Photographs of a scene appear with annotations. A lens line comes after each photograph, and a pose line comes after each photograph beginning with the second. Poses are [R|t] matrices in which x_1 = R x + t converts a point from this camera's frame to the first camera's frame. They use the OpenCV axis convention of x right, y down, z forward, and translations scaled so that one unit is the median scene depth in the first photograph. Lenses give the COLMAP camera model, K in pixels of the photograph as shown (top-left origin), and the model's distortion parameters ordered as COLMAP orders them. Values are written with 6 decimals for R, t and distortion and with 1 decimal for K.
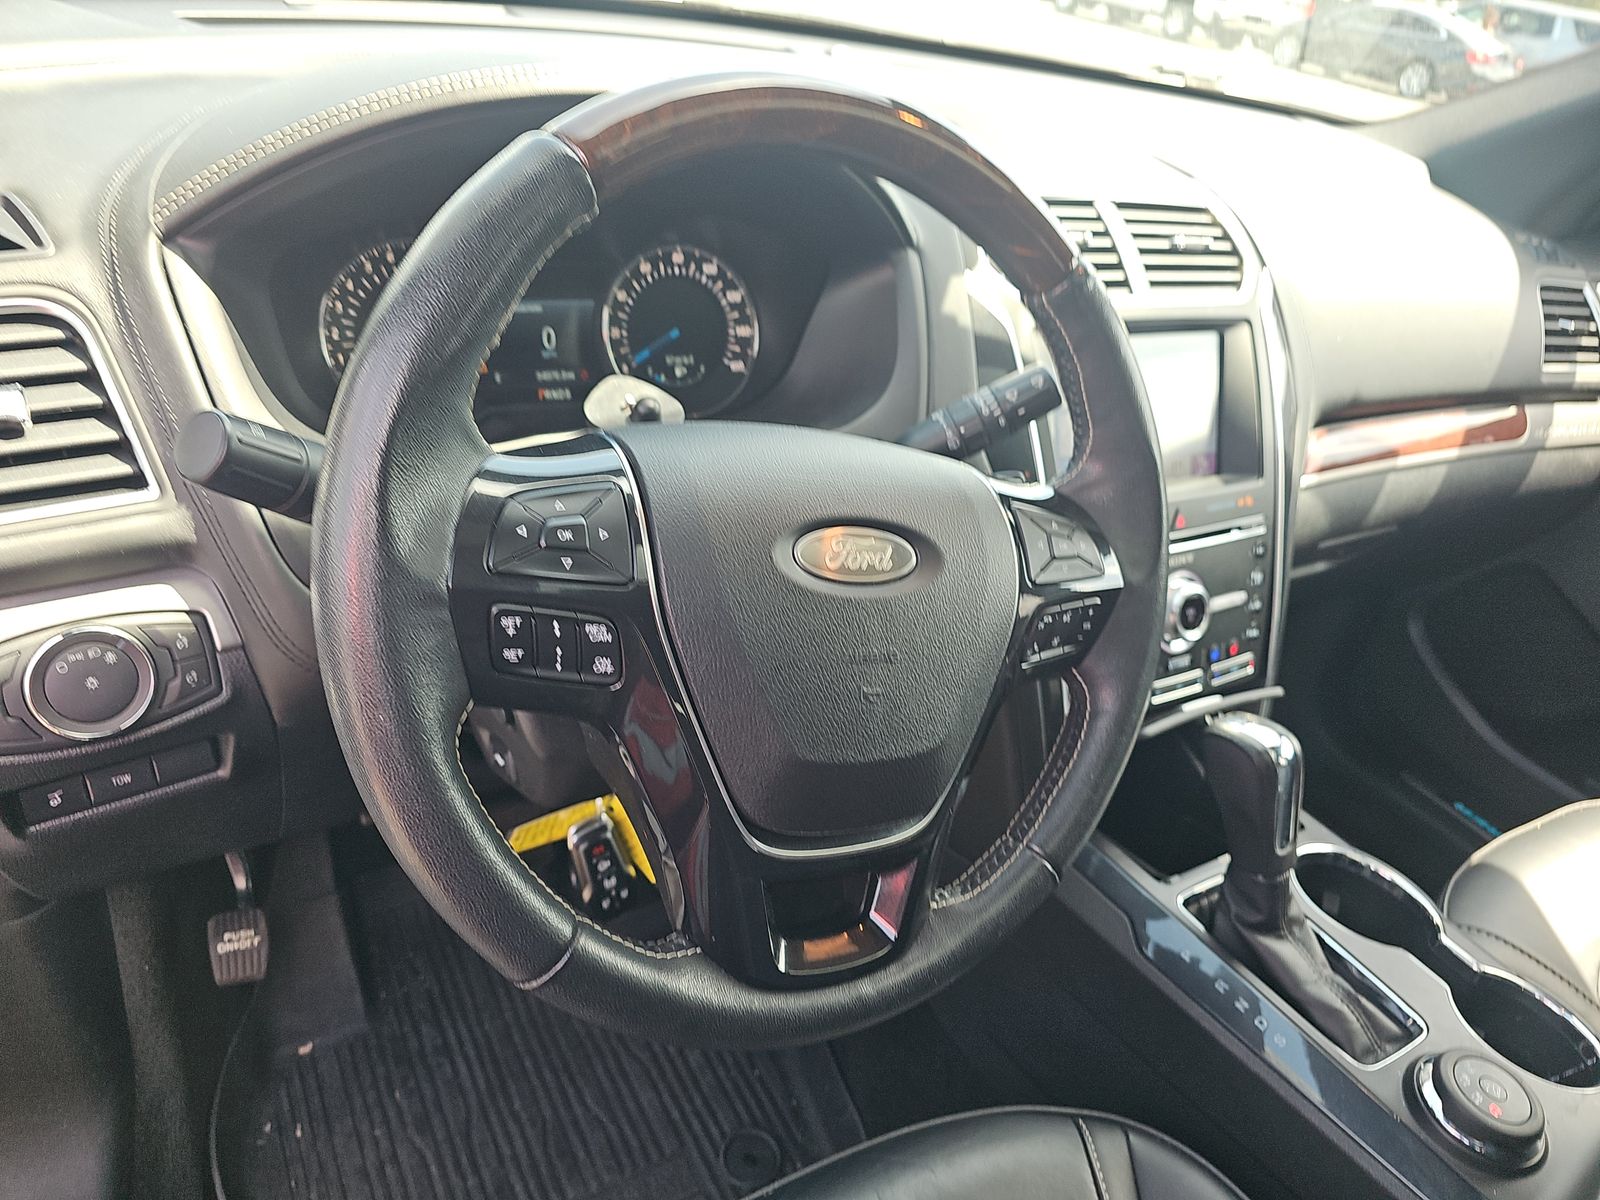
lens RADIAL K [[1045.1, 0, 800.0], [0, 1045.1, 600.0], [0, 0, 1]] dist [-0.004918, -0.004485]
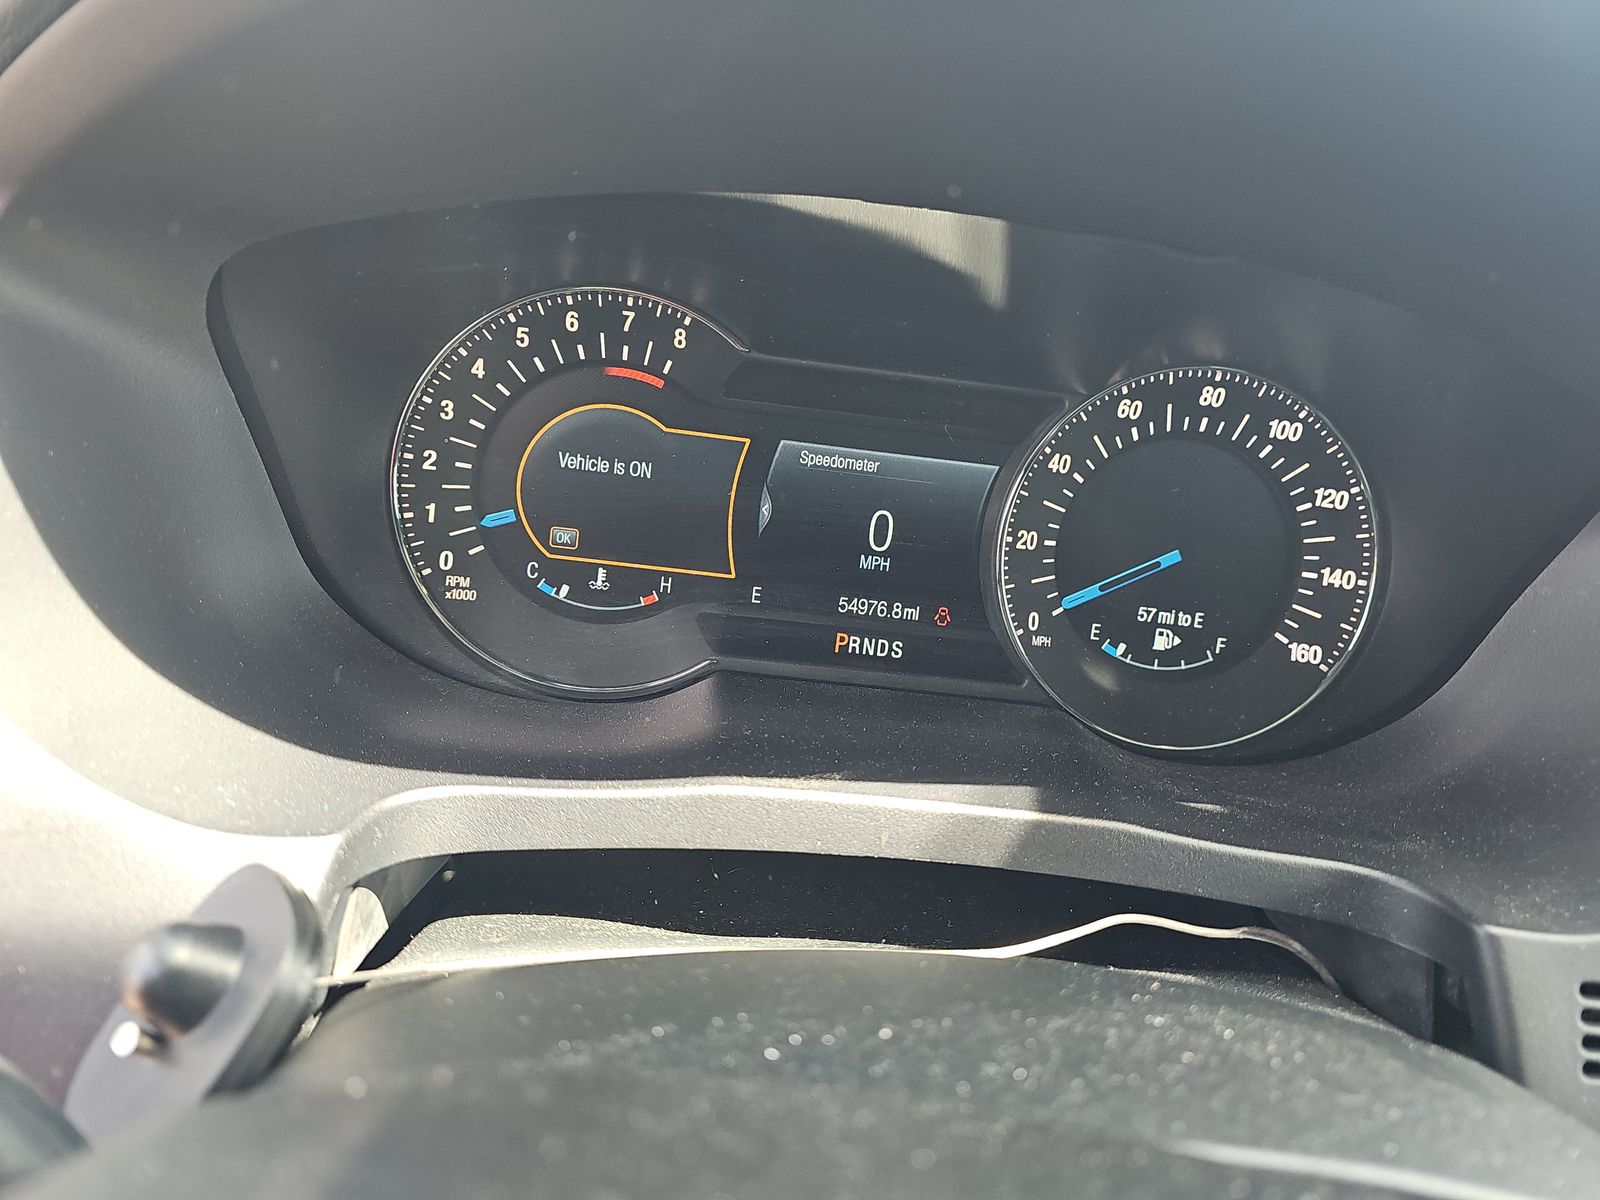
lens RADIAL K [[1045.1, 0, 800.0], [0, 1045.1, 600.0], [0, 0, 1]] dist [-0.004918, -0.004485]
pose [[0.865753, 0.184938, -0.465048, -0.046676], [-0.252296, 0.963784, -0.086411, -0.161985], [0.432225, 0.192140, 0.881058, 0.548561]]
